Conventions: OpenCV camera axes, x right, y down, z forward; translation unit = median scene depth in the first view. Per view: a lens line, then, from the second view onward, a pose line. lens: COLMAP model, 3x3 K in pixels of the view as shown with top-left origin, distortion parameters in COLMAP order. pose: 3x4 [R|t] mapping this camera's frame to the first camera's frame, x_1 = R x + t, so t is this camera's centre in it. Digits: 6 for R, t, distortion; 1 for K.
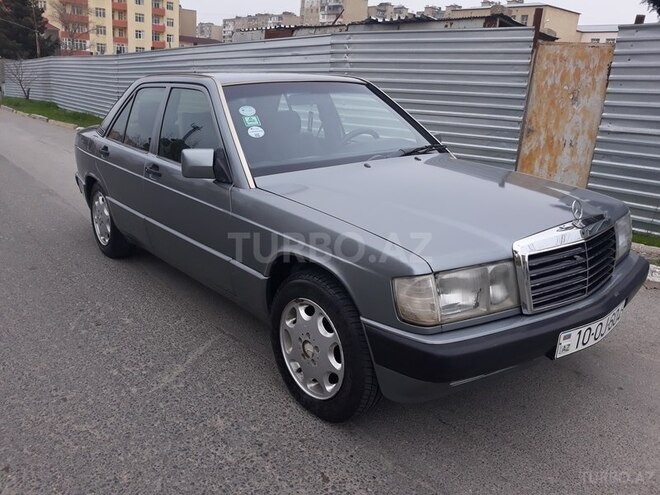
lens RADIAL K [[553.2, 0, 325.8], [0, 553.2, 246.2], [0, 0, 1]] dist [-0.010417, -0.004302]
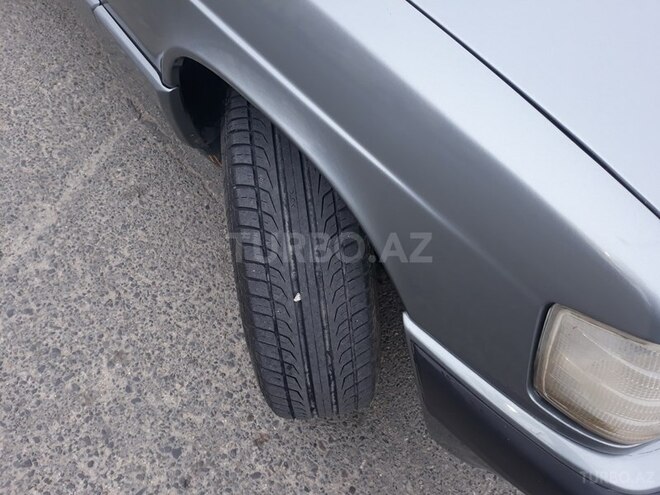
lens RADIAL K [[553.2, 0, 325.8], [0, 553.2, 246.2], [0, 0, 1]] dist [-0.010417, -0.004302]
pose [[0.998755, 0.049885, 0.000514, 0.009491], [-0.040572, 0.806214, 0.590232, -0.097253], [0.029029, -0.589518, 0.807234, 0.654055]]
